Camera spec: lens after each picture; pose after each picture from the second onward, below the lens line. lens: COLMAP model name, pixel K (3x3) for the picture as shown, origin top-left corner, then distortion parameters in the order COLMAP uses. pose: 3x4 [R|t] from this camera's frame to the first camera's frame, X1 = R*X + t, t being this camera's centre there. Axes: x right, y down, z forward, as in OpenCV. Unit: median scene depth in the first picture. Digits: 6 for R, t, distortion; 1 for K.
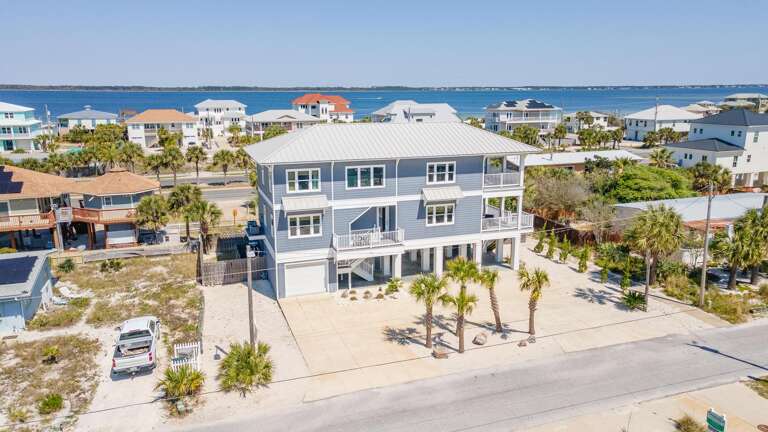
lens RADIAL K [[545.2, 0, 384.0], [0, 545.2, 216.2], [0, 0, 1]] dist [0.033783, 0.006865]
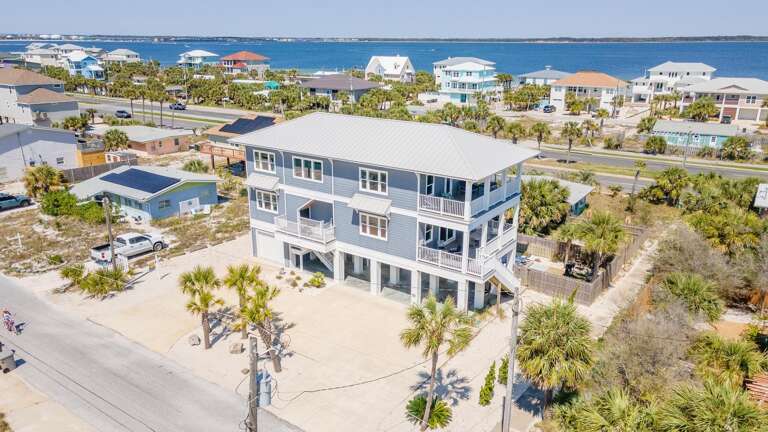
lens RADIAL K [[545.2, 0, 382.4], [0, 545.2, 213.4], [0, 0, 1]] dist [0.033783, 0.006865]
pose [[0.588560, 0.248001, -0.769475, 0.815913], [-0.189902, 0.967566, 0.166592, -0.179891], [0.785833, 0.048075, 0.616567, 0.456872]]
